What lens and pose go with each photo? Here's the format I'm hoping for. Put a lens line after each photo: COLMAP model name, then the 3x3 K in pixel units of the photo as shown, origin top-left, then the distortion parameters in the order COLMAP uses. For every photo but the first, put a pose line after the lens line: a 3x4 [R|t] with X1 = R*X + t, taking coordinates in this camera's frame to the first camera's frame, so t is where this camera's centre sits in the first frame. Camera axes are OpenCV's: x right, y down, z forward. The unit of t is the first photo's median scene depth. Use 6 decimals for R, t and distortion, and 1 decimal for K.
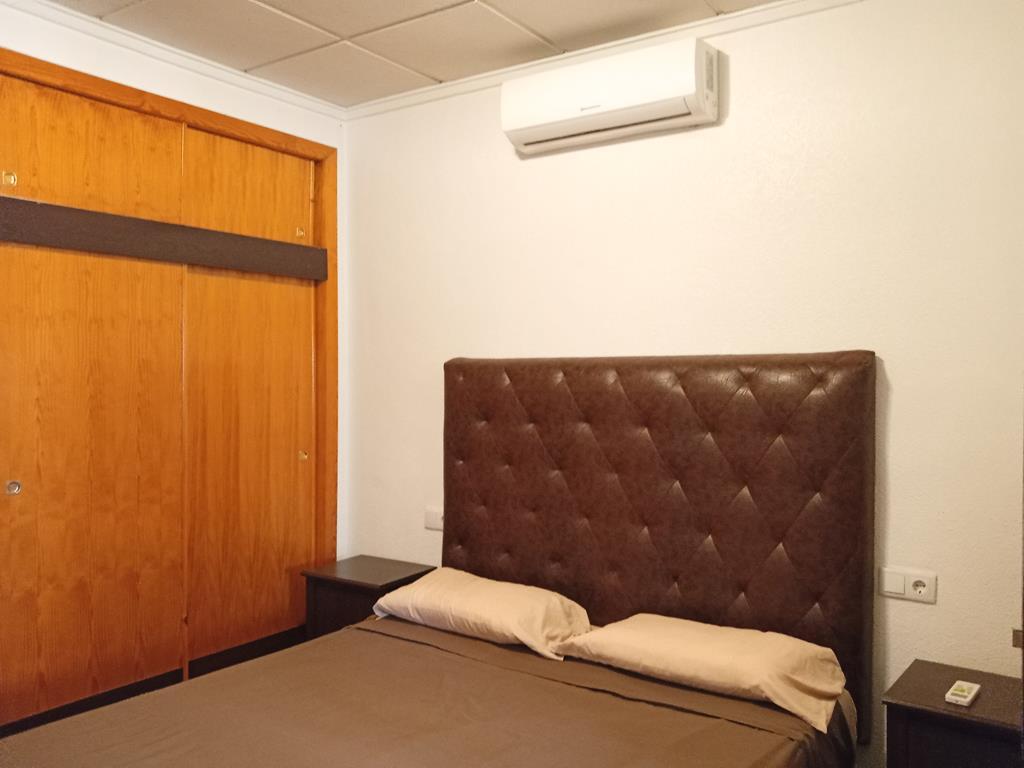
lens RADIAL K [[811.1, 0, 538.7], [0, 811.1, 388.3], [0, 0, 1]] dist [0.001116, -0.061845]
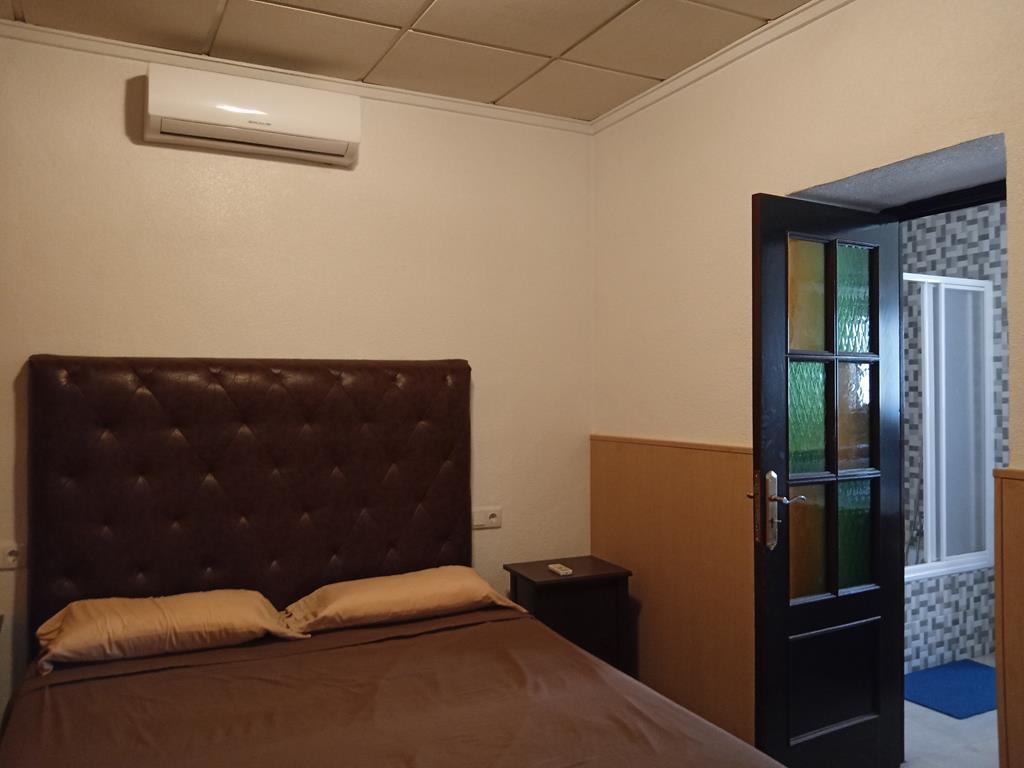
lens RADIAL K [[822.9, 0, 514.6], [0, 822.9, 383.7], [0, 0, 1]] dist [0.063824, -0.122922]
pose [[0.488400, -0.005604, 0.872602, -0.787993], [0.010580, 0.999944, 0.000500, -0.003952], [-0.872556, 0.008988, 0.488432, 0.201192]]
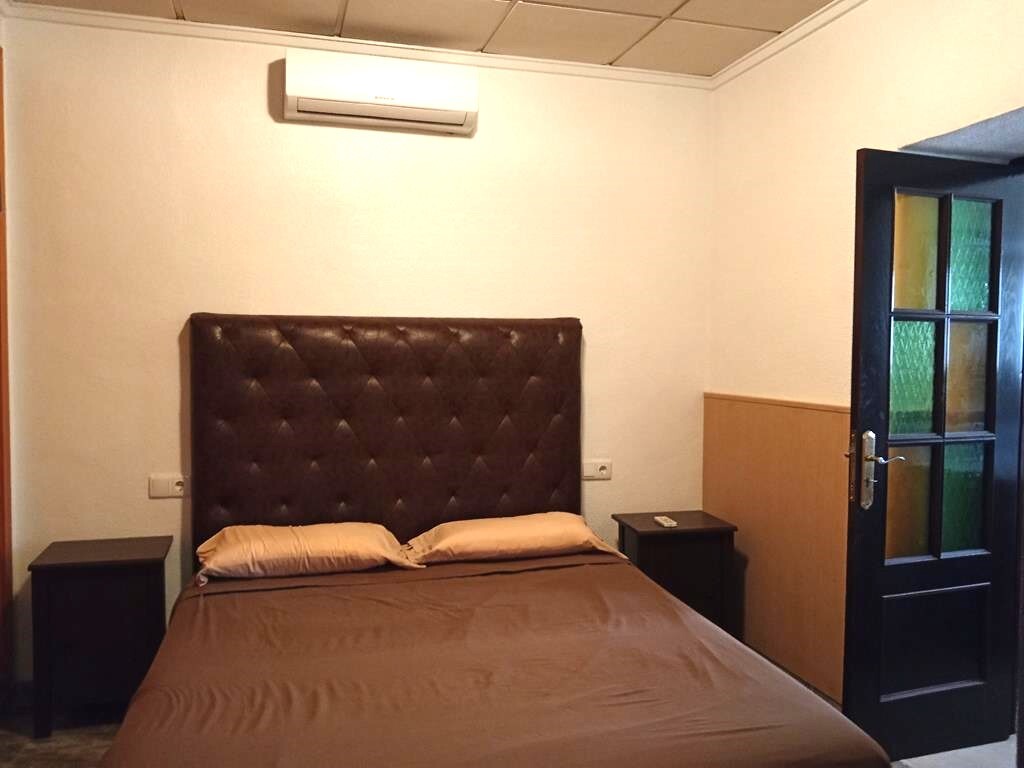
lens RADIAL K [[817.9, 0, 516.3], [0, 817.9, 384.2], [0, 0, 1]] dist [0.084722, -0.158067]
pose [[0.641969, -0.042239, 0.765567, -0.794539], [0.003479, 0.998632, 0.052180, -0.004005], [-0.766723, -0.030834, 0.641237, 0.105309]]
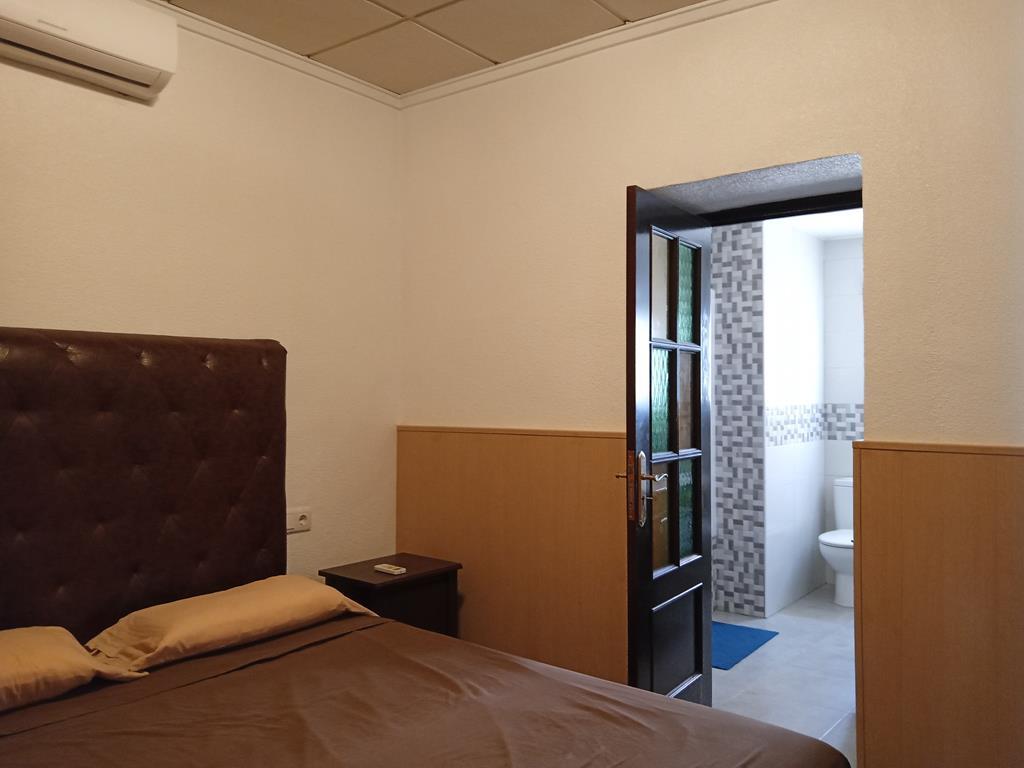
lens RADIAL K [[825.4, 0, 507.8], [0, 825.4, 381.7], [0, 0, 1]] dist [0.083022, -0.126159]
pose [[0.067707, 0.003395, 0.997700, -0.824587], [0.002345, 0.999991, -0.003562, 0.021249], [-0.997703, 0.002581, 0.067698, 0.530654]]
